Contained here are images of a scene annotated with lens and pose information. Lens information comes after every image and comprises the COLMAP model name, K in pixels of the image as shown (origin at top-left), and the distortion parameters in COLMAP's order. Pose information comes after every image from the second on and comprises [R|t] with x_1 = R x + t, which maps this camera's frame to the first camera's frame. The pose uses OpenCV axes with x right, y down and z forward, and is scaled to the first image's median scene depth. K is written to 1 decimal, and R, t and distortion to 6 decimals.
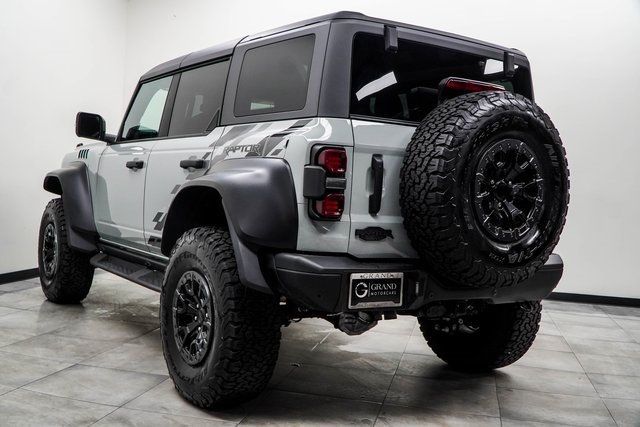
lens RADIAL K [[717.6, 0, 319.4], [0, 717.6, 212.5], [0, 0, 1]] dist [0.035616, 0.000000]
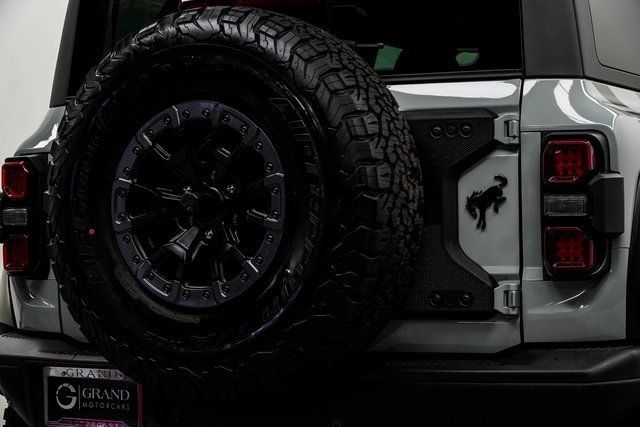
lens RADIAL K [[1621.9, 0, 320.0], [0, 1621.9, 211.9], [0, 0, 1]] dist [-0.391067, 0.000000]
pose [[0.488220, -0.073799, -0.869595, 1.279136], [0.008576, 0.996776, -0.079777, 0.063768], [0.872678, 0.031491, 0.487279, 0.541179]]
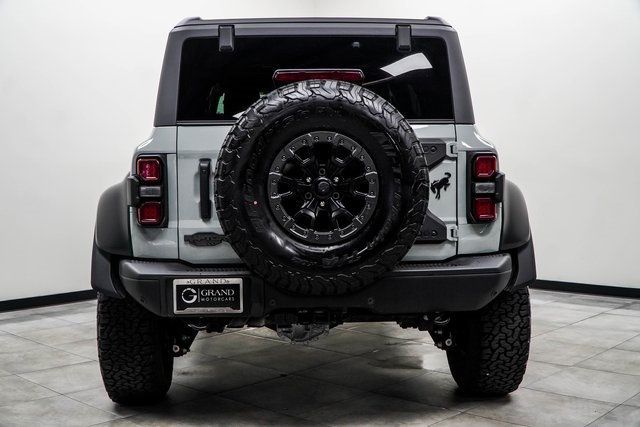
lens RADIAL K [[833.0, 0, 319.0], [0, 833.0, 215.9], [0, 0, 1]] dist [-0.024530, 0.000000]
pose [[0.861133, -0.036256, -0.507085, 0.801158], [0.039942, 0.999195, -0.003612, 0.008260], [0.506808, -0.017143, 0.861888, 0.090644]]
